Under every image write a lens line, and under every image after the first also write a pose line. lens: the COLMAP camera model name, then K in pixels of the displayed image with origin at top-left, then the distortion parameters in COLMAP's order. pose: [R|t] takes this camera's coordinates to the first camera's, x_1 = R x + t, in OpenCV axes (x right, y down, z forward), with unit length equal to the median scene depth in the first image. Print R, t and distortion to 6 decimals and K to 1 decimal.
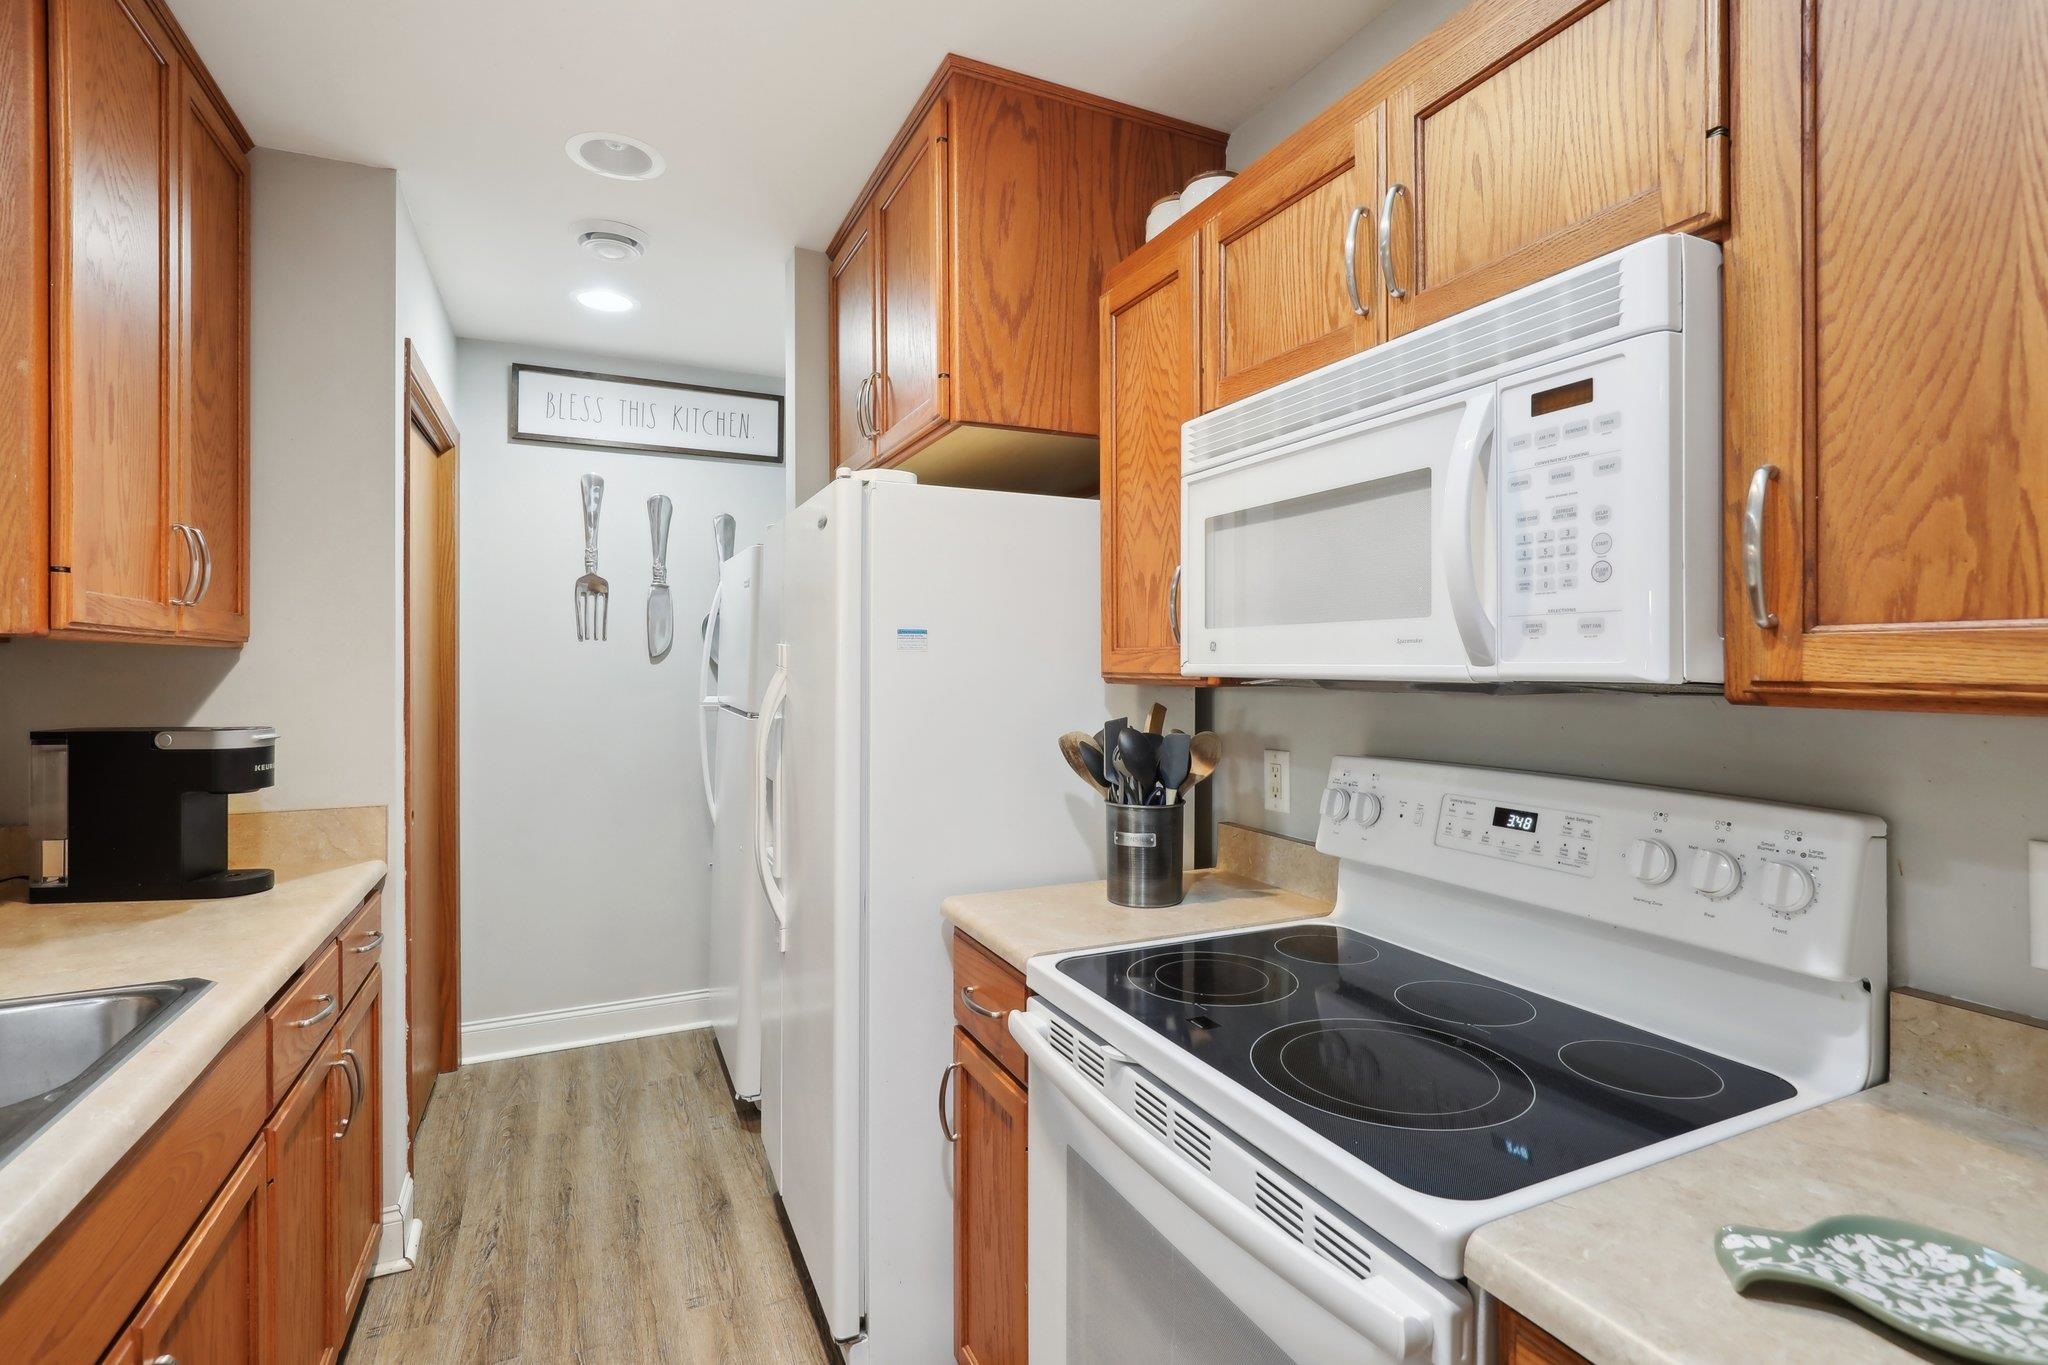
lens RADIAL K [[966.0, 0, 1032.7], [0, 966.0, 653.7], [0, 0, 1]] dist [-0.004625, 0.001662]
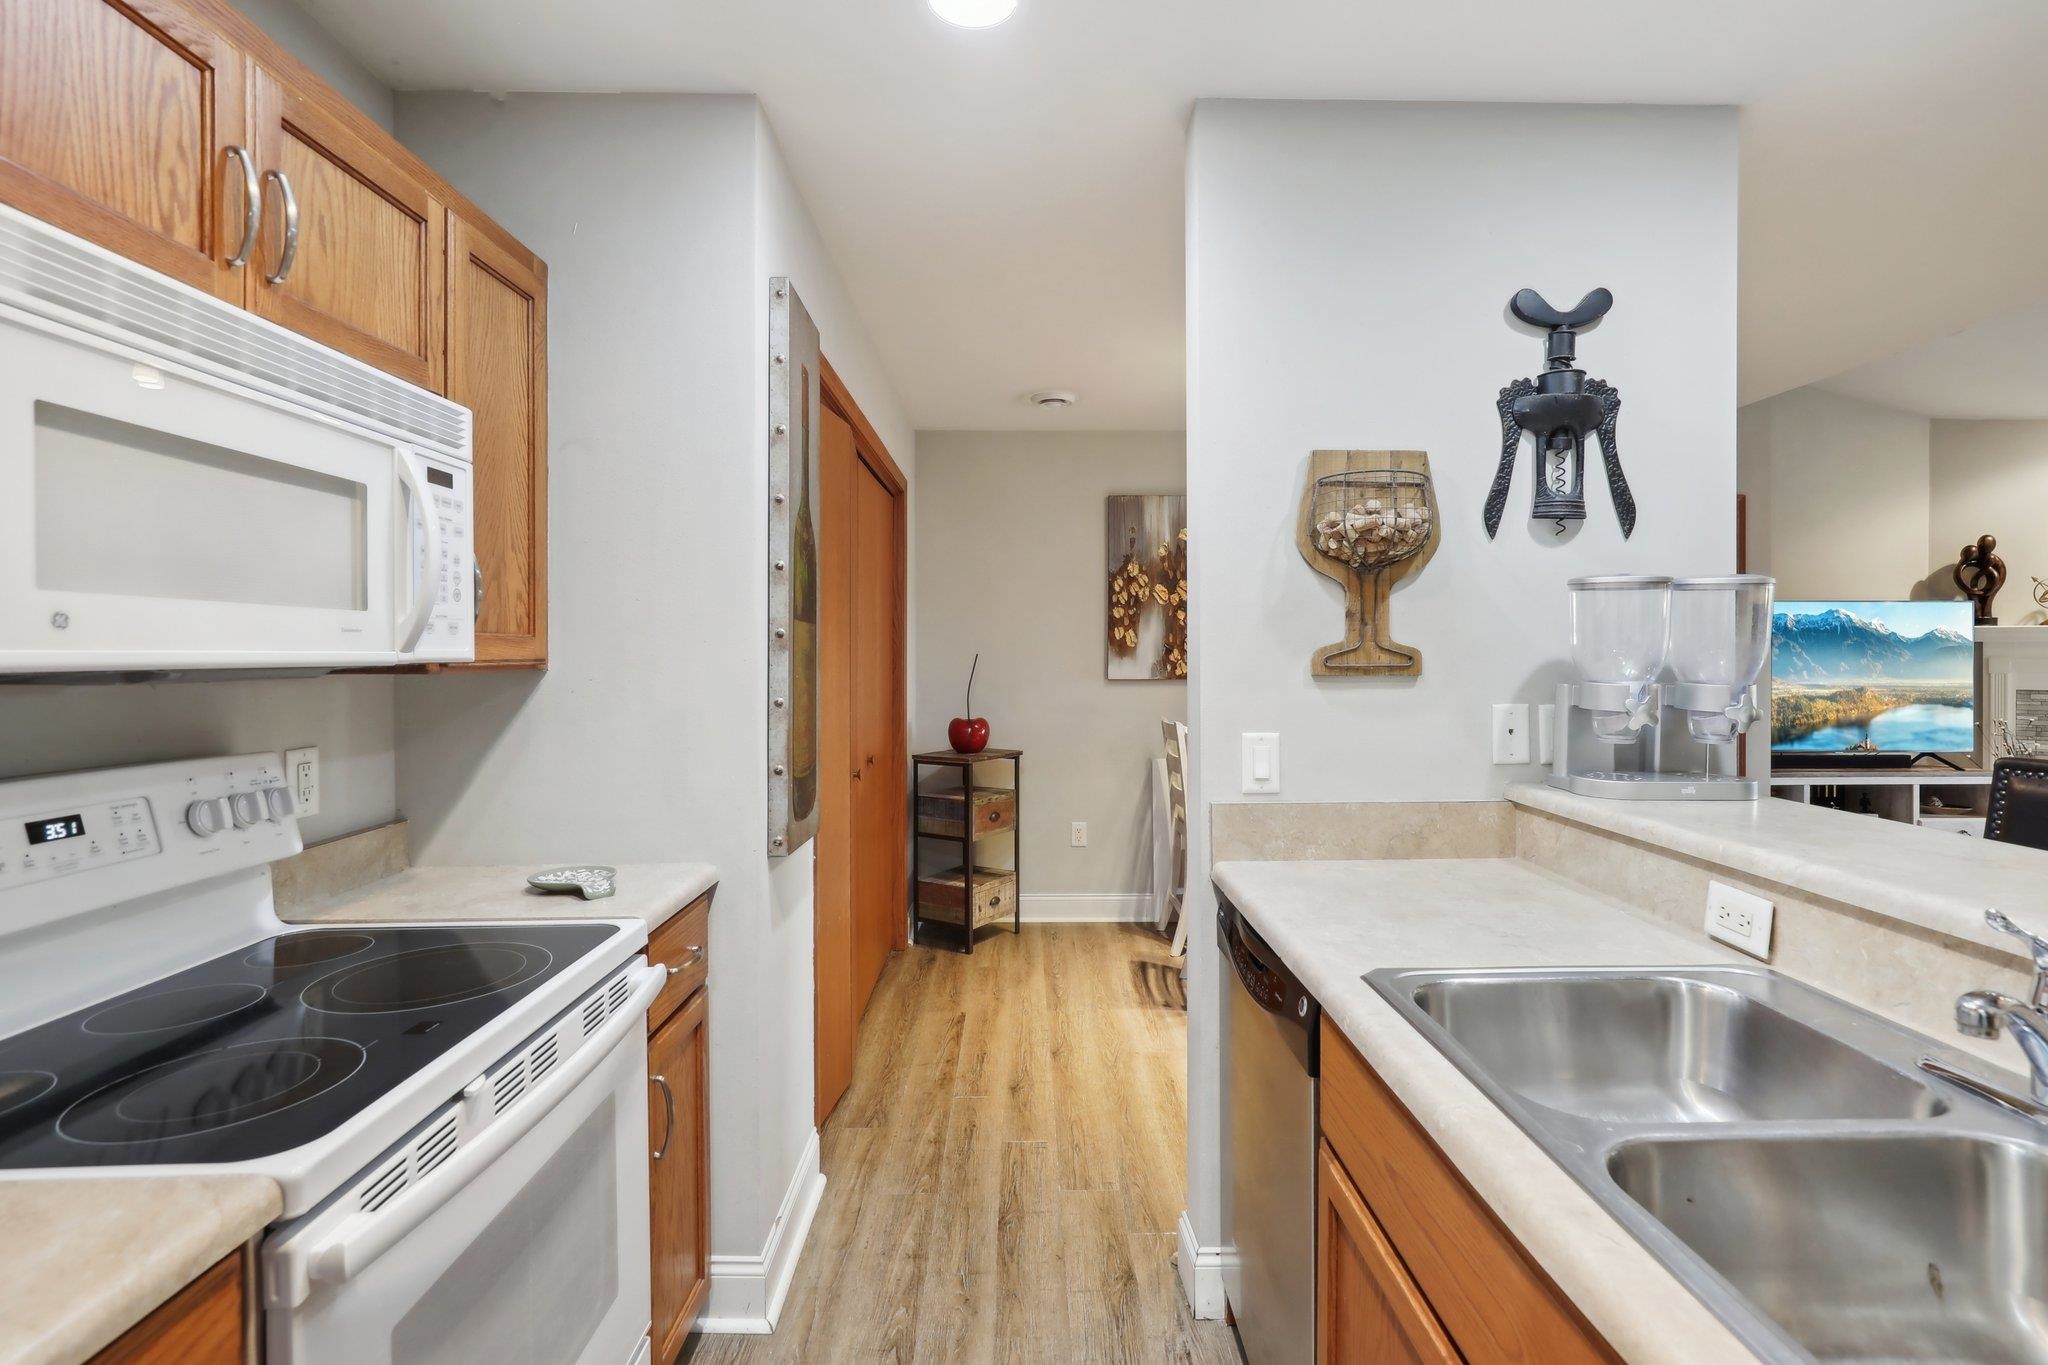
lens RADIAL K [[966.9, 0, 1046.8], [0, 966.9, 656.1], [0, 0, 1]] dist [-0.001661, 0.000107]
pose [[-0.916938, 0.002948, 0.399019, -0.376800], [0.001367, 0.999990, -0.004248, 0.010491], [-0.399027, -0.003350, -0.916933, 0.801646]]
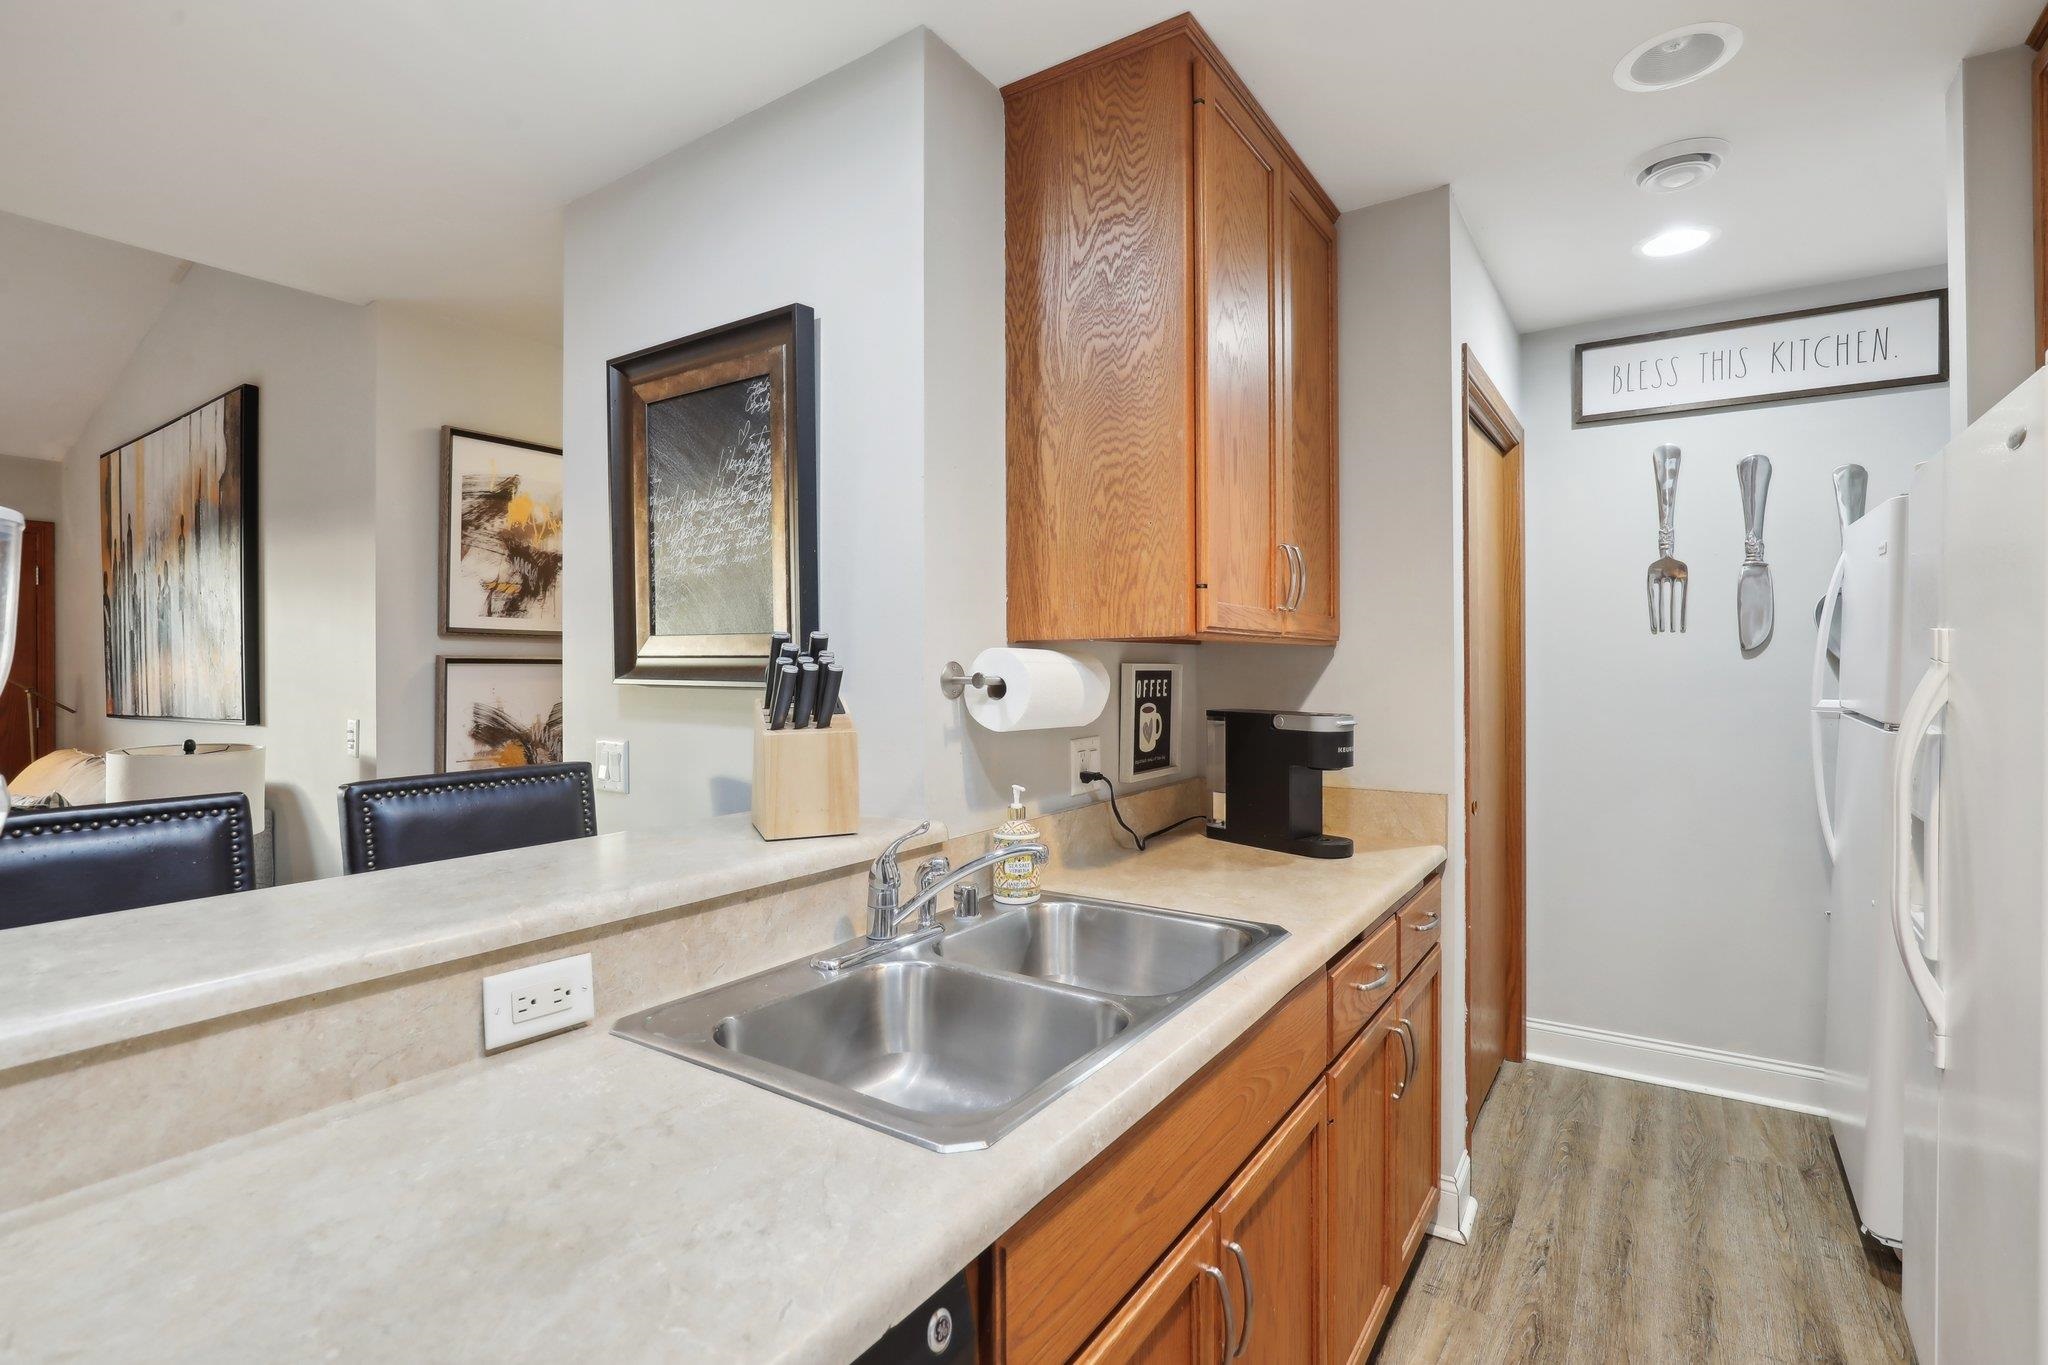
lens RADIAL K [[965.6, 0, 1024.2], [0, 965.6, 666.3], [0, 0, 1]] dist [-0.027648, 0.006859]
pose [[0.513084, 0.001712, -0.858337, -0.012980], [0.012508, 0.999877, 0.009471, 0.003084], [0.858247, -0.015595, 0.513000, 0.082190]]
